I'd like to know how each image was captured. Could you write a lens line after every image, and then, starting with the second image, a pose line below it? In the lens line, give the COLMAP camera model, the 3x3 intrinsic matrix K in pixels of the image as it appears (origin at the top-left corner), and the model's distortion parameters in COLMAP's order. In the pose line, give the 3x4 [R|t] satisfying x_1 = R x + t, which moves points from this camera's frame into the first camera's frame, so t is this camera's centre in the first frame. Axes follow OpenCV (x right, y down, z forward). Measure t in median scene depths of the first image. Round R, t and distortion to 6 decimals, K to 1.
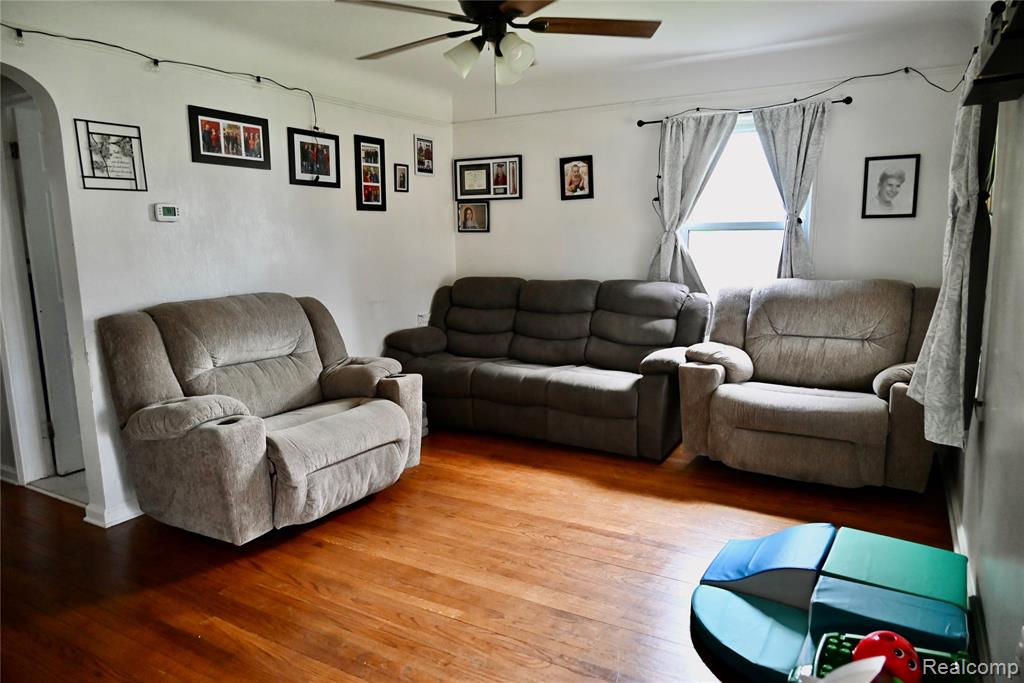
lens RADIAL K [[665.0, 0, 513.9], [0, 665.0, 344.1], [0, 0, 1]] dist [-0.002301, -0.004707]
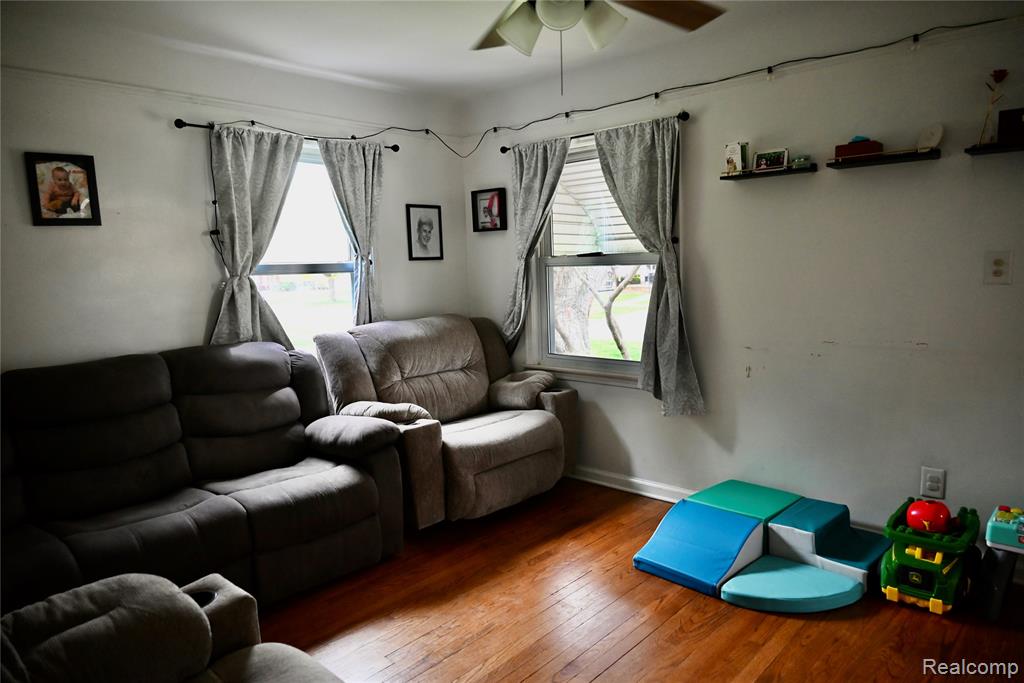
lens RADIAL K [[665.0, 0, 513.9], [0, 665.0, 344.1], [0, 0, 1]] dist [-0.002301, -0.004707]
pose [[0.225676, -0.113277, 0.967594, -0.470920], [0.179181, 0.981099, 0.073067, -0.101681], [-0.957583, 0.156885, 0.241707, 0.581578]]
